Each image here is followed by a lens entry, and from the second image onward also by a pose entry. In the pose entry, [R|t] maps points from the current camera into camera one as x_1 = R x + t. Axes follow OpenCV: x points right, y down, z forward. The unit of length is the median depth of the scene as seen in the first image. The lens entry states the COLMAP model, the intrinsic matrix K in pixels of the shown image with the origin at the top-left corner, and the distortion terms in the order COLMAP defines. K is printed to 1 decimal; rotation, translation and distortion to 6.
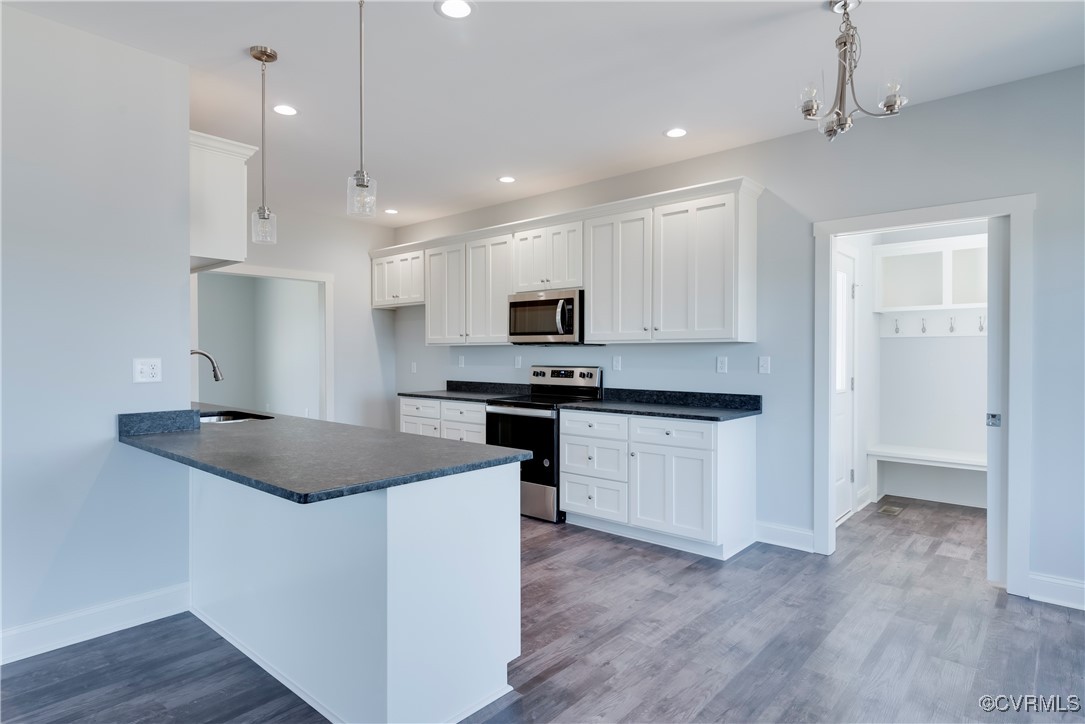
lens RADIAL K [[592.7, 0, 543.6], [0, 592.7, 359.8], [0, 0, 1]] dist [0.001122, 0.000071]
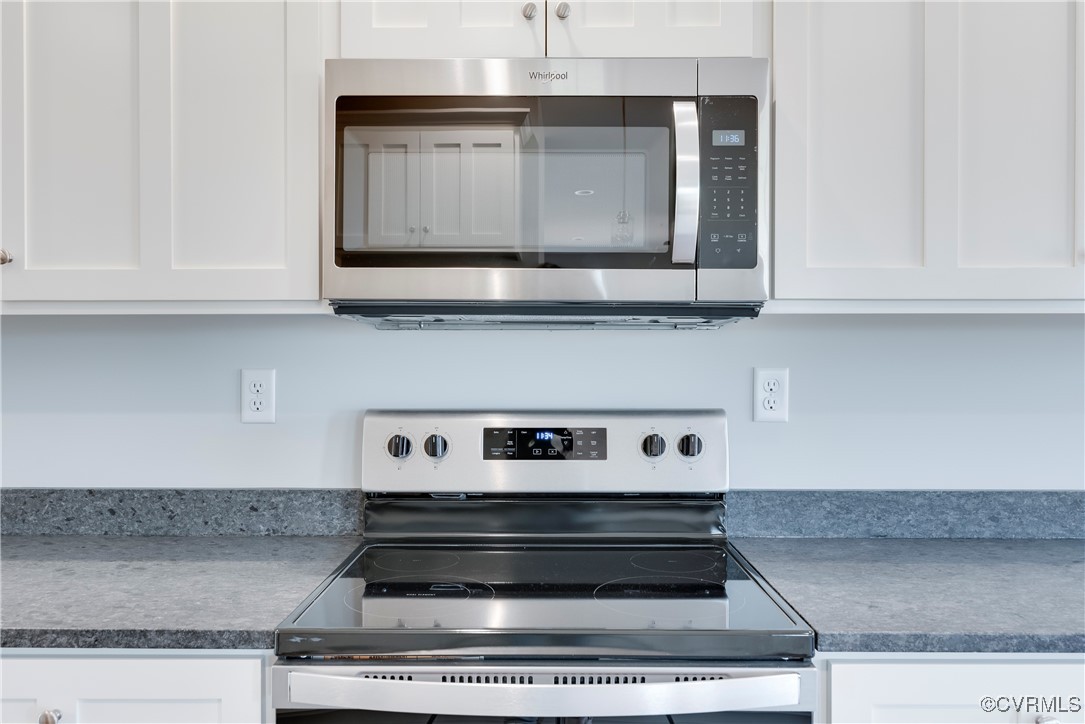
lens RADIAL K [[805.2, 0, 542.5], [0, 805.2, 362.0], [0, 0, 1]] dist [-0.002719, -0.001116]
pose [[0.756682, 0.002991, 0.653776, -0.224252], [0.006532, 0.999905, -0.012136, -0.006019], [-0.653750, 0.013454, 0.756591, 0.934620]]
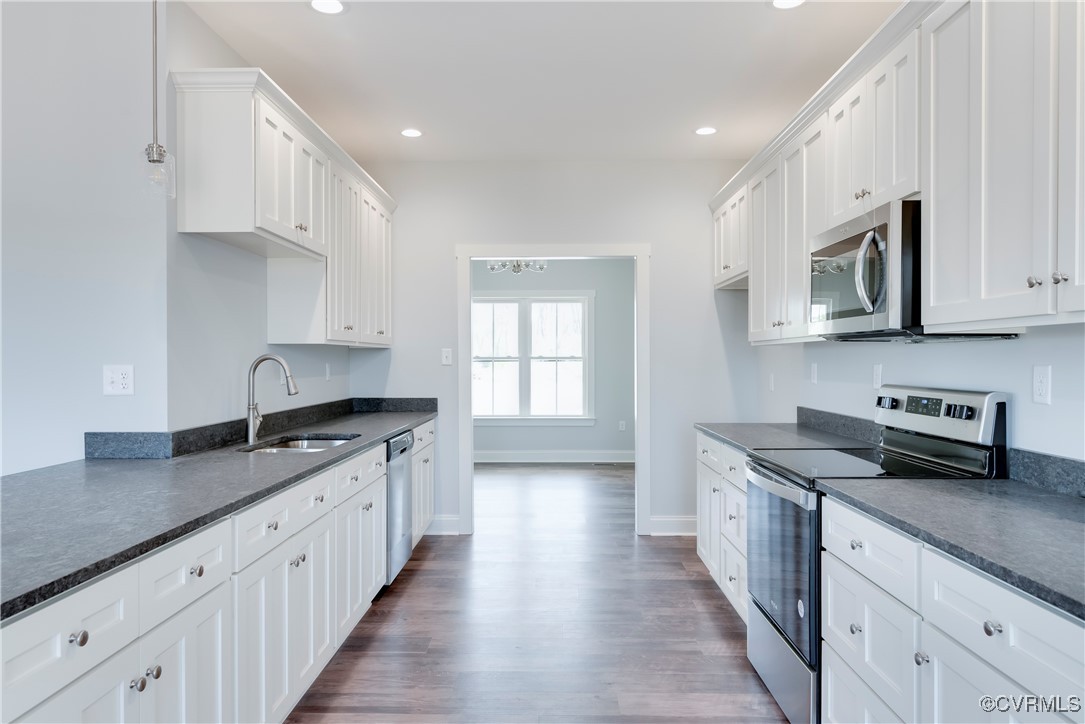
lens RADIAL K [[720.5, 0, 542.5], [0, 720.5, 362.0], [0, 0, 1]] dist [0.000164, -0.000054]
pose [[0.643641, 0.001895, -0.765325, 0.314593], [-0.006844, 0.999971, -0.003280, -0.005121], [0.765297, 0.007349, 0.643636, 0.558603]]
